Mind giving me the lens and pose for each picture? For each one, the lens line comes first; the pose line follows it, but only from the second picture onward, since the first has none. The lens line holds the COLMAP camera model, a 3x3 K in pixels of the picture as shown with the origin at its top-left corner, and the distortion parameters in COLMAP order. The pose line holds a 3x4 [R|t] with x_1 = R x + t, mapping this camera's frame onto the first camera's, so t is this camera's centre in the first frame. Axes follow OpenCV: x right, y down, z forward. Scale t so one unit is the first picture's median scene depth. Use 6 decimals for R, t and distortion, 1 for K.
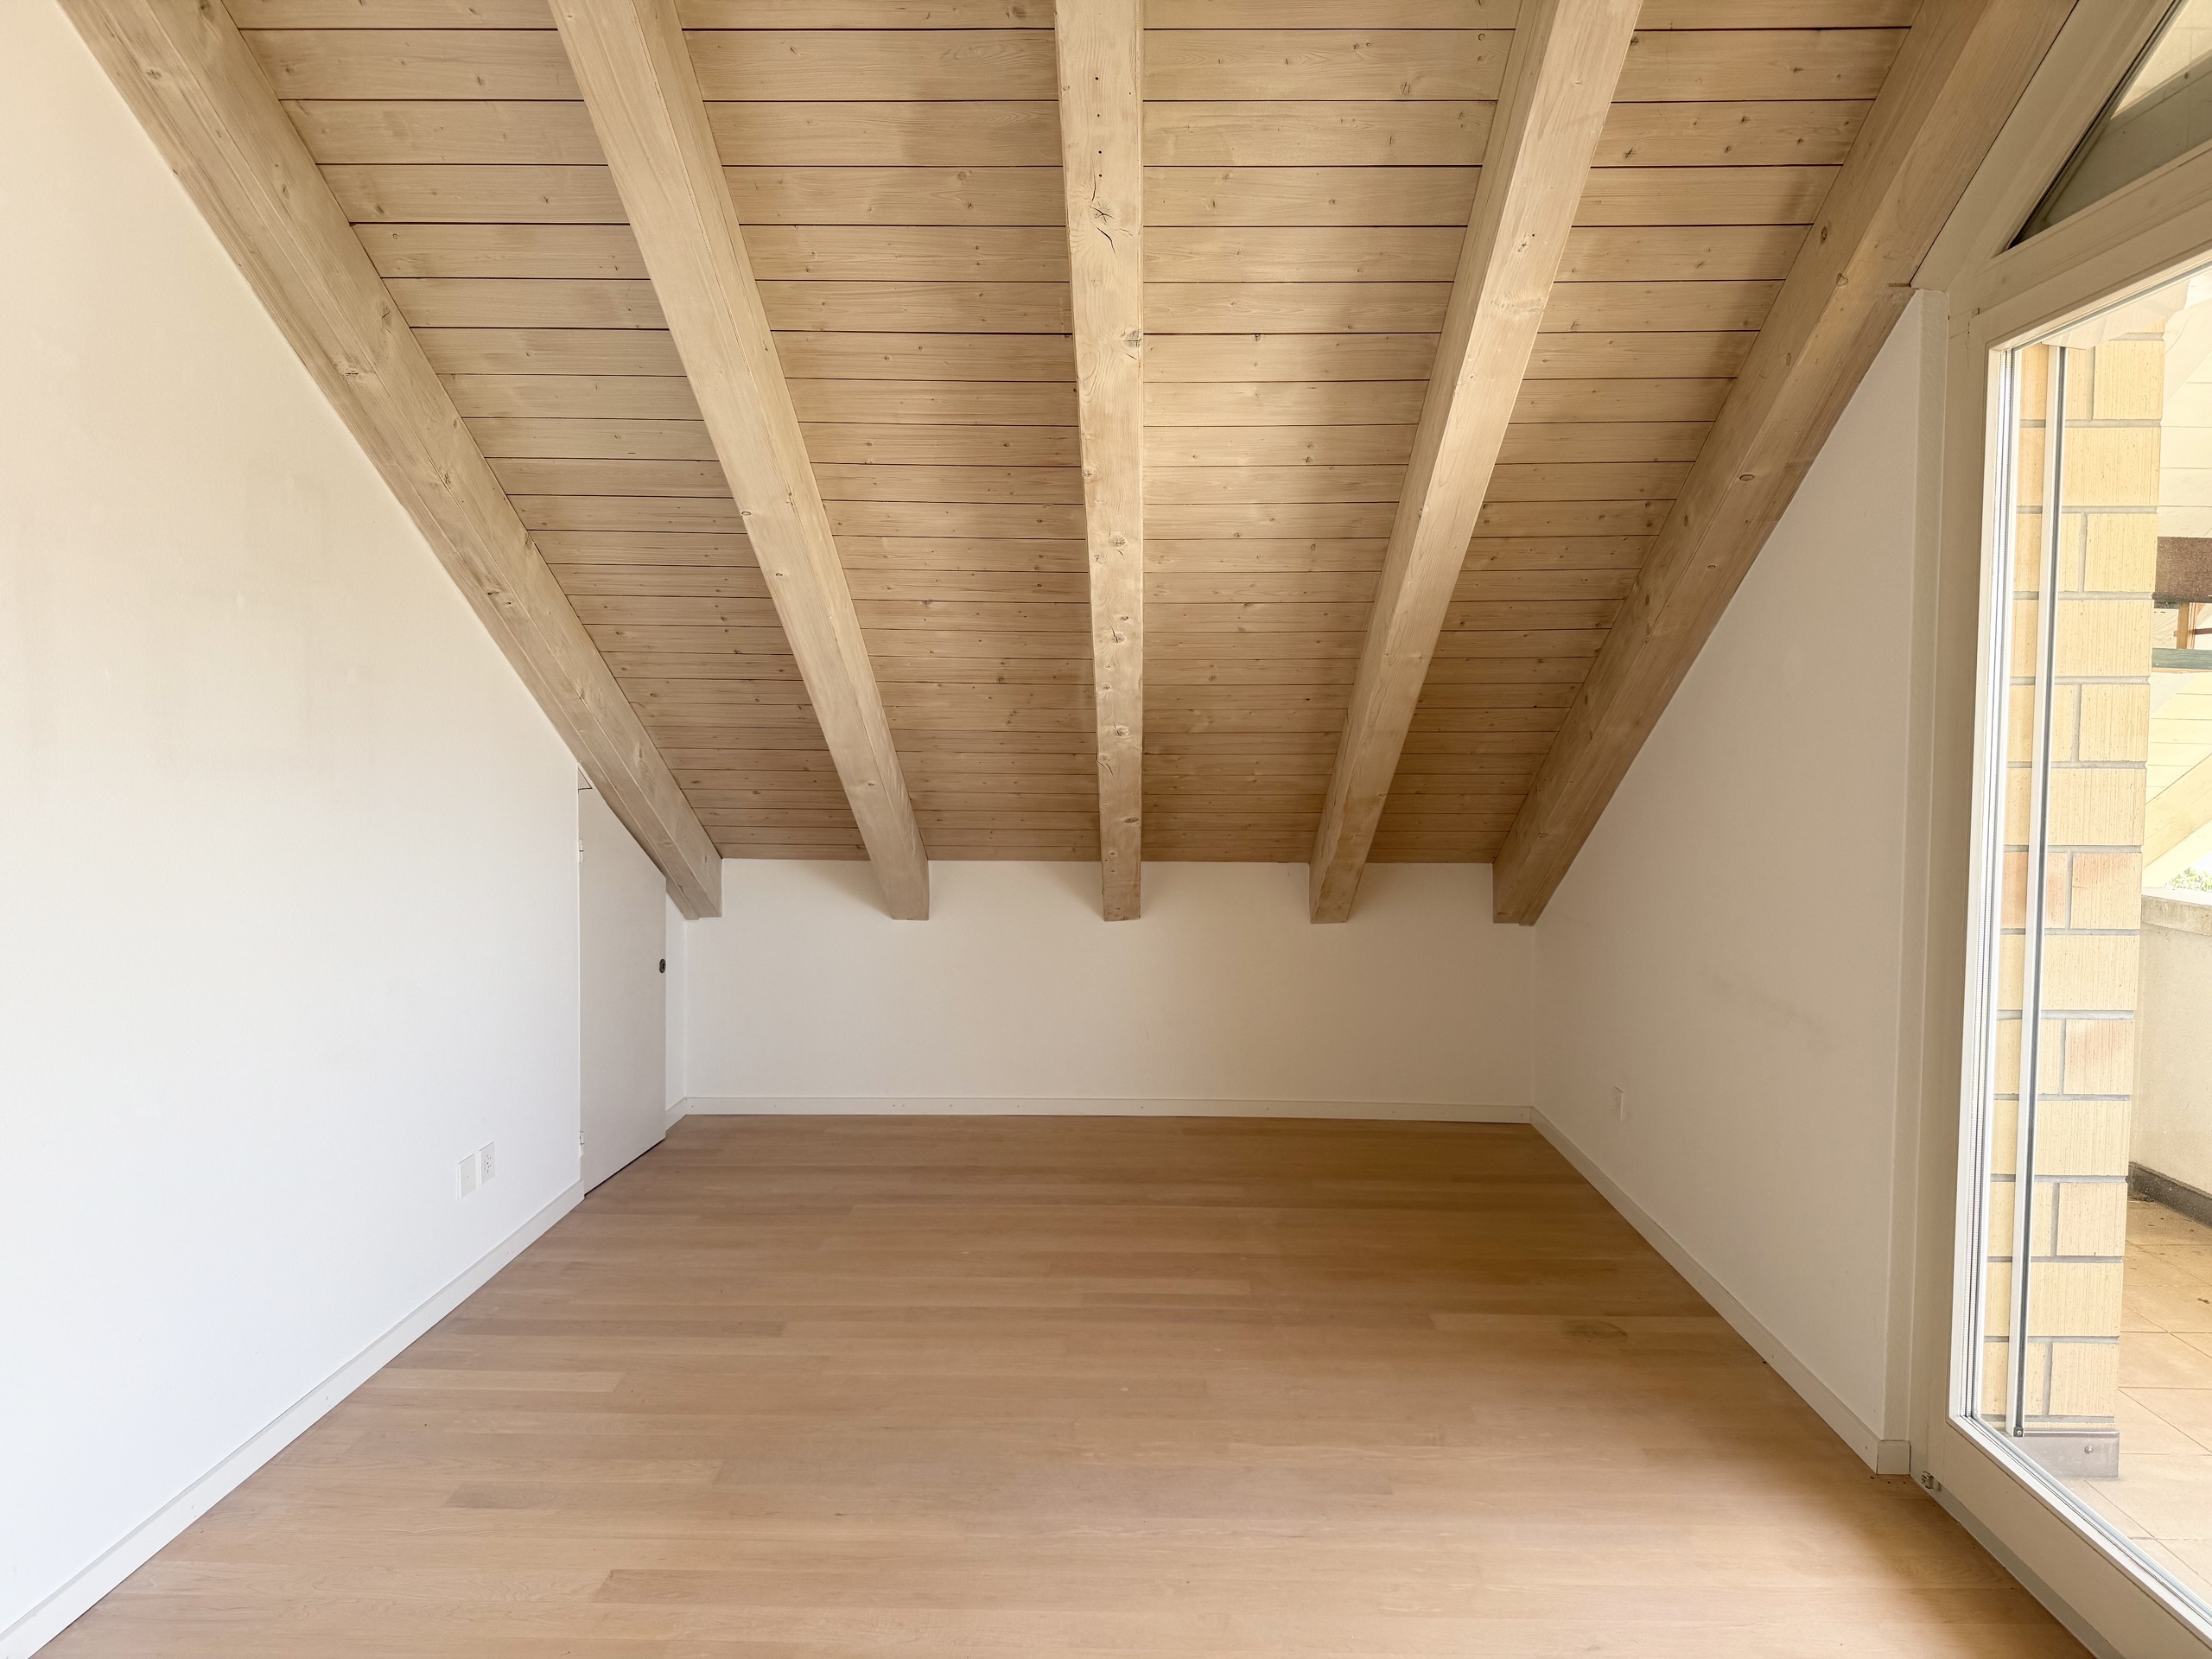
lens RADIAL K [[1539.4, 0, 1106.0], [0, 1539.4, 829.5], [0, 0, 1]] dist [0.109047, -0.131785]
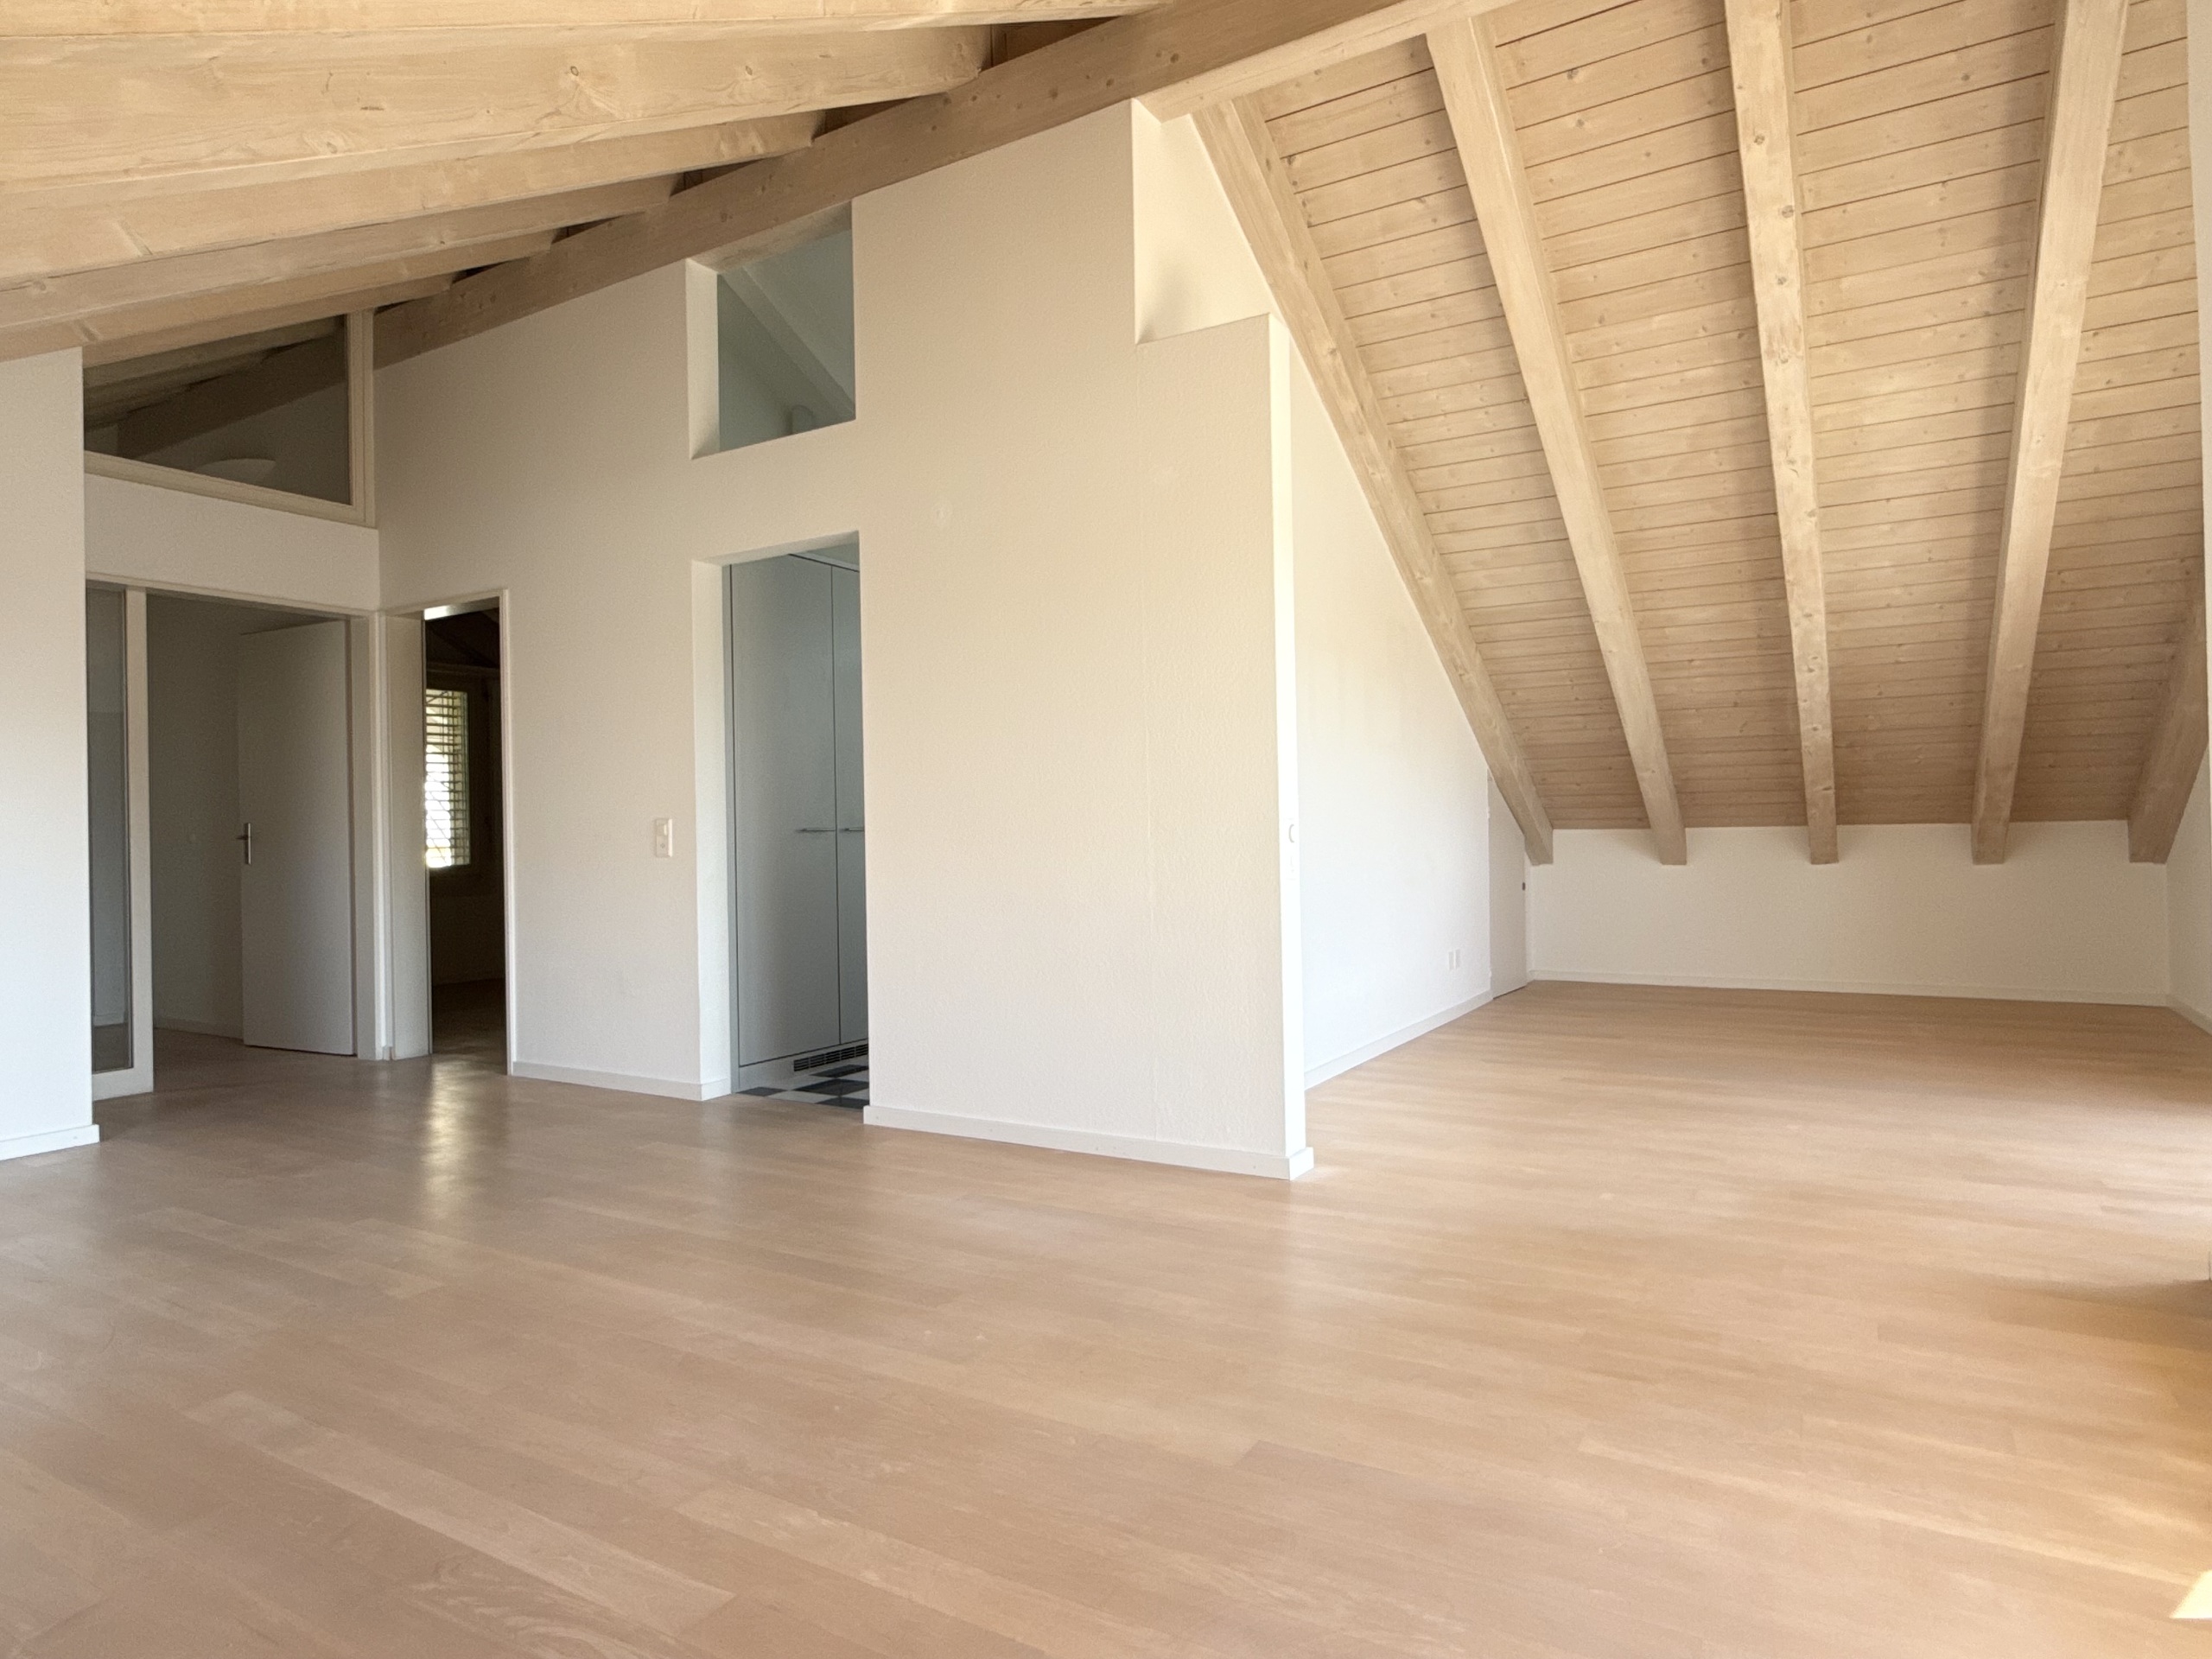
lens RADIAL K [[1267.3, 0, 1106.0], [0, 1267.3, 829.5], [0, 0, 1]] dist [0.001861, 0.001343]
pose [[0.867874, -0.020819, -0.496348, 0.023451], [-0.009194, 0.998277, -0.057947, 0.147017], [0.496699, 0.054854, 0.866188, -0.637914]]
